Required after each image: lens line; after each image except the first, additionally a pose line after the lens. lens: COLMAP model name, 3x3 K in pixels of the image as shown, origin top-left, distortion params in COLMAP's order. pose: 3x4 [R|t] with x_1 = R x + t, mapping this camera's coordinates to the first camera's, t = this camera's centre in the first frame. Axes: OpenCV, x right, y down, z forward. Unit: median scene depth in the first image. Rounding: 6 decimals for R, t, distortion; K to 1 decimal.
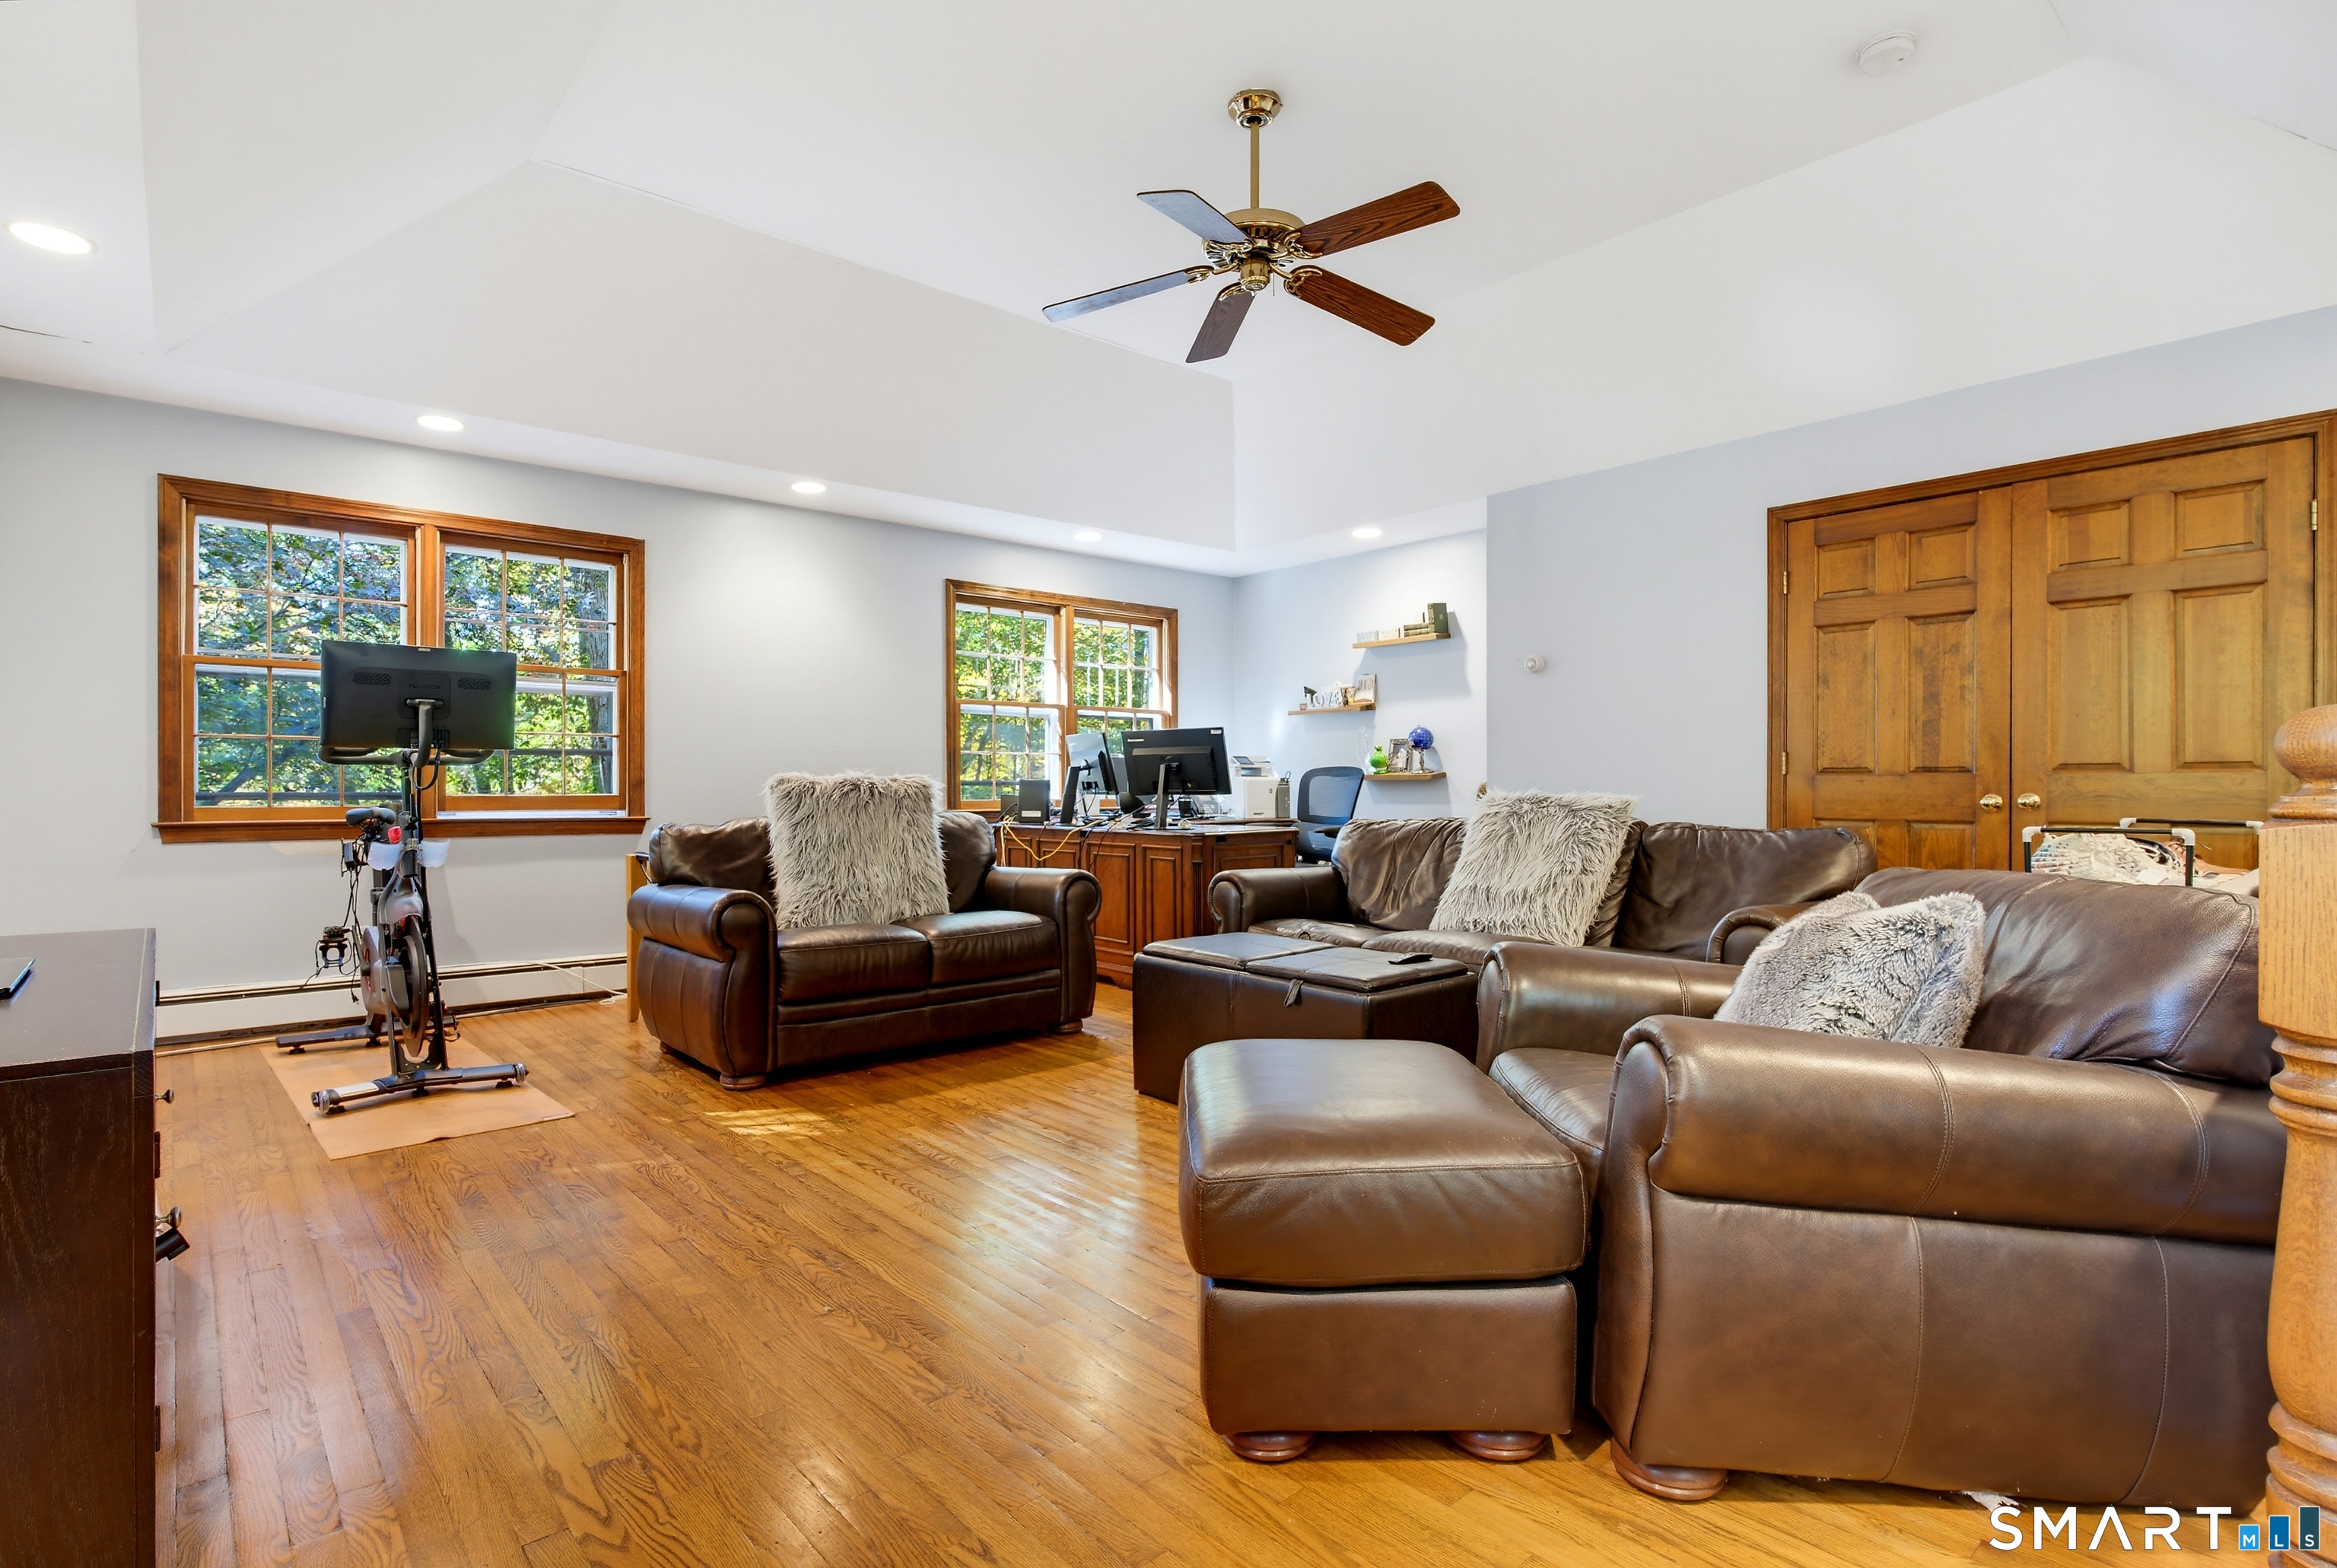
lens RADIAL K [[1136.1, 0, 1166.7], [0, 1136.1, 784.6], [0, 0, 1]] dist [-0.027760, -0.000216]
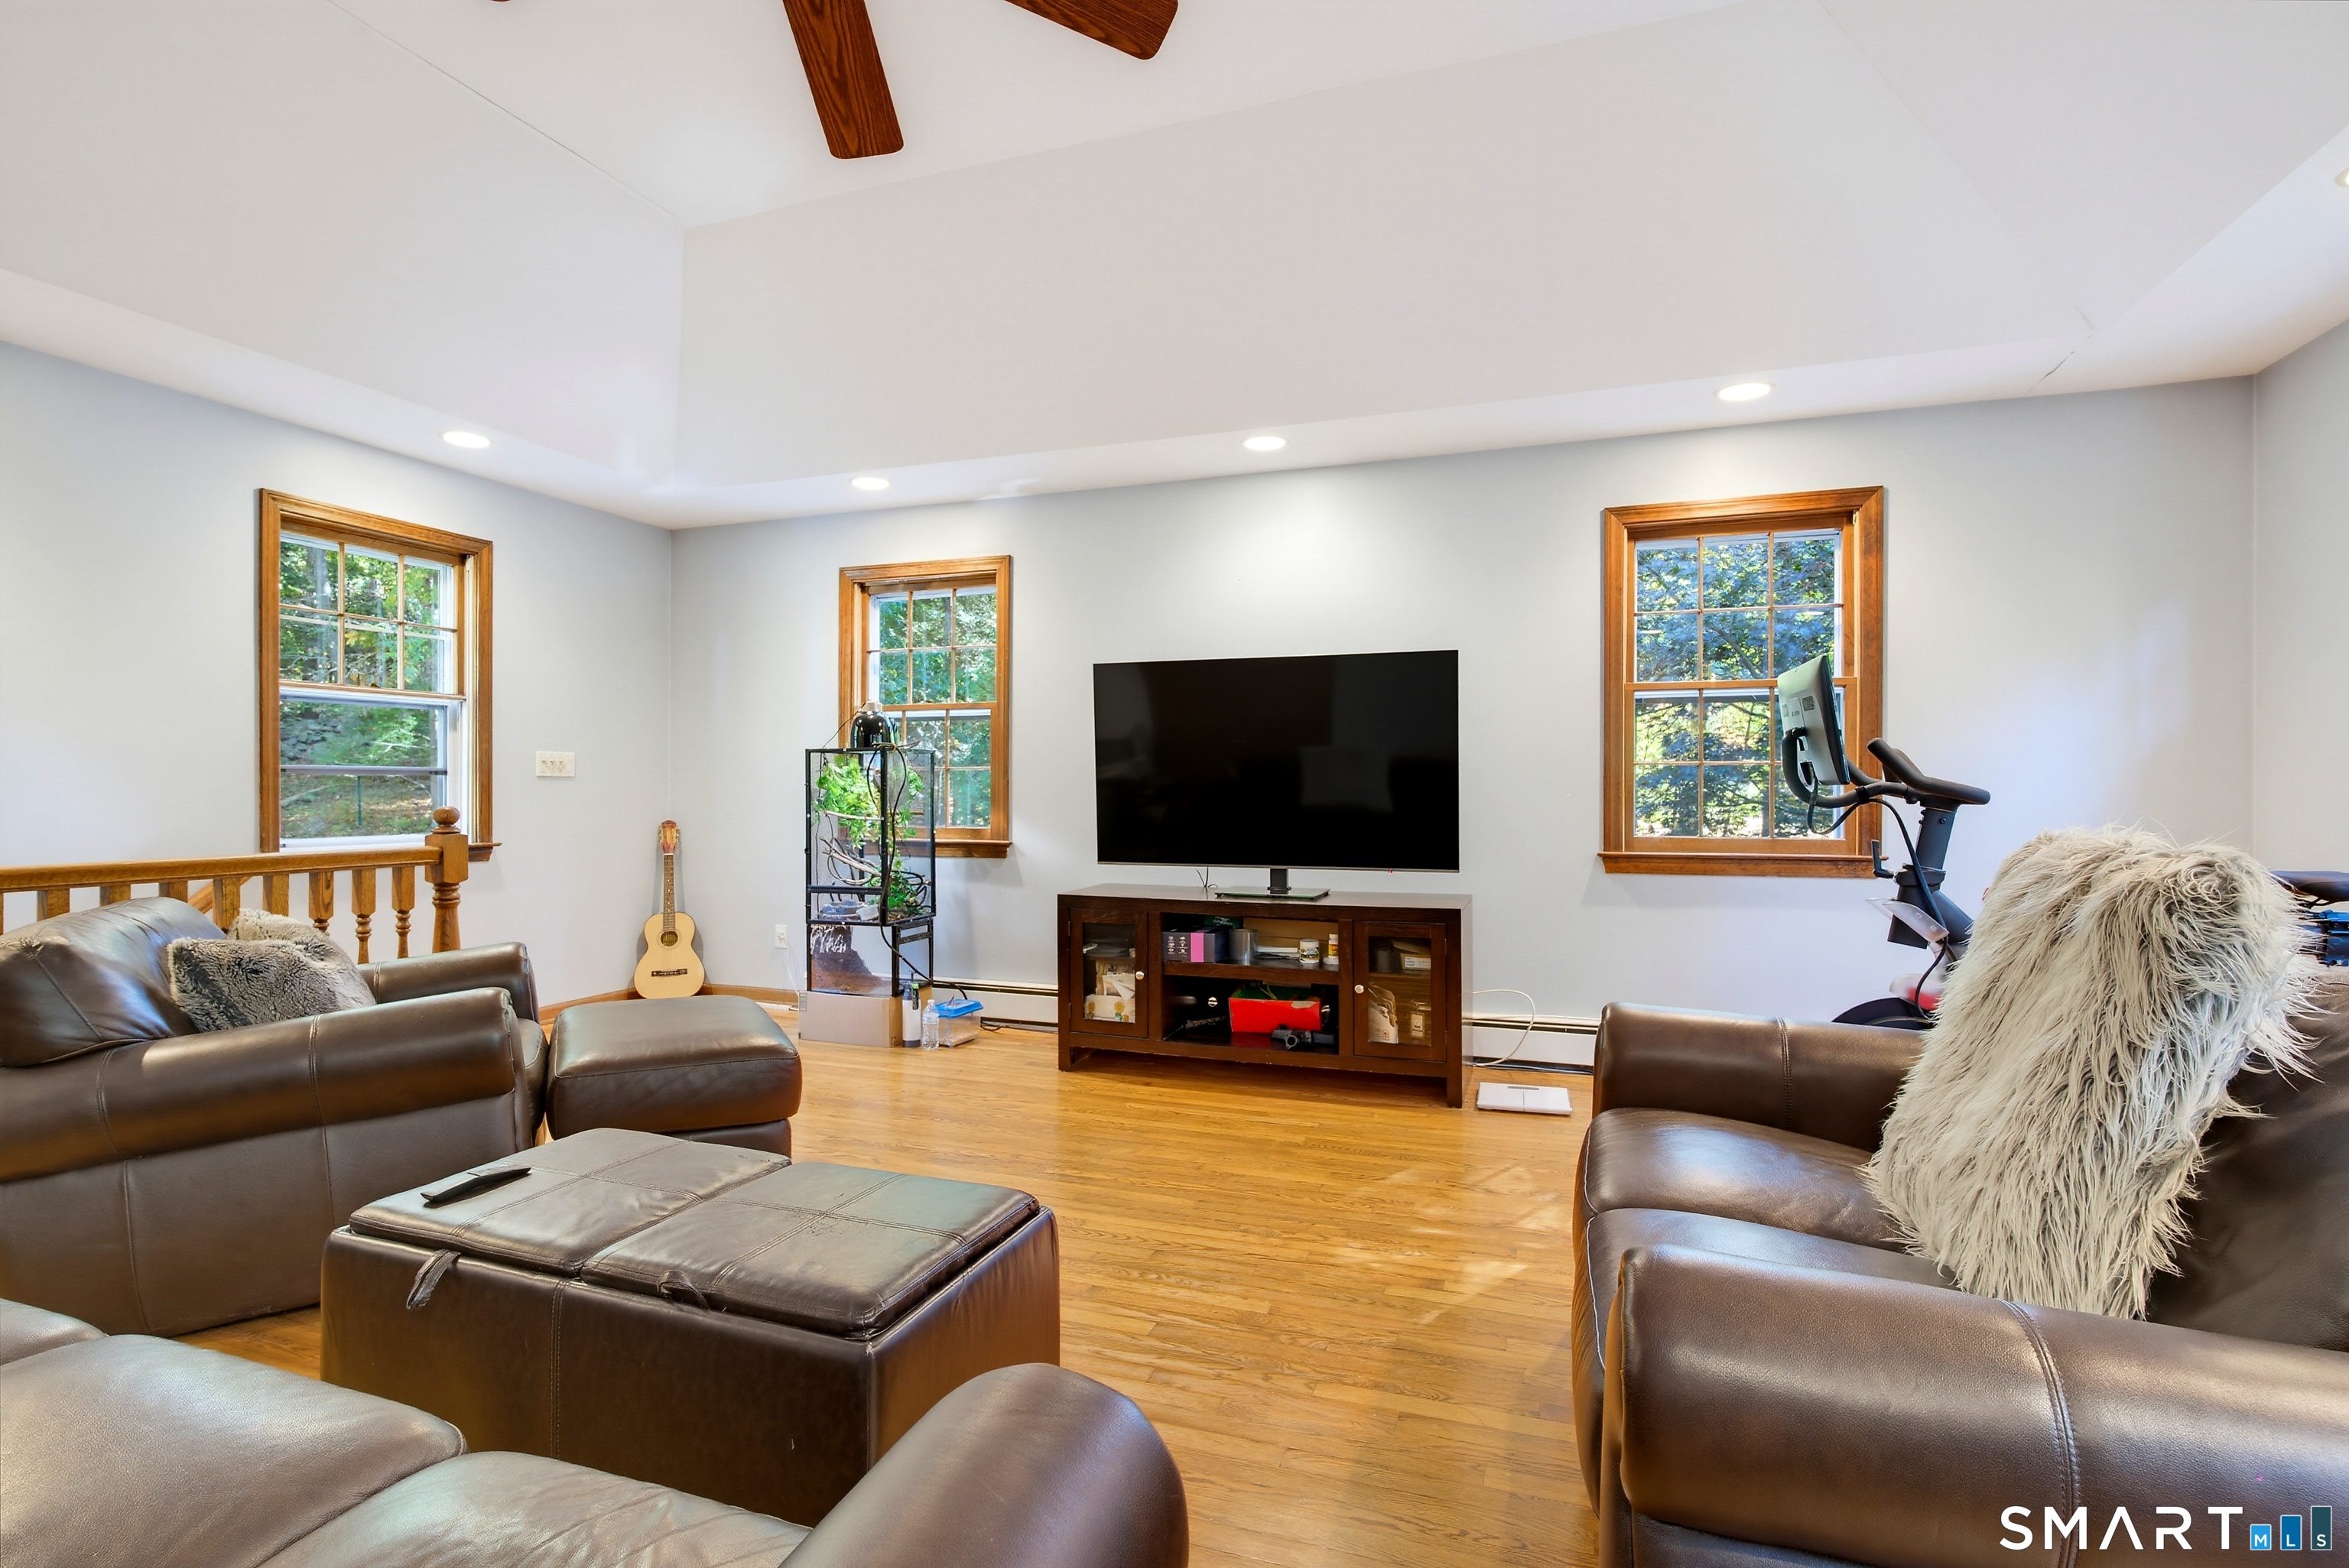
lens RADIAL K [[1141.8, 0, 1169.9], [0, 1141.8, 787.7], [0, 0, 1]] dist [-0.027760, -0.000216]
pose [[-0.878712, 0.000303, -0.477352, 0.189132], [-0.000369, 0.999999, 0.001313, -0.036240], [0.477352, 0.001330, -0.878711, 1.722230]]
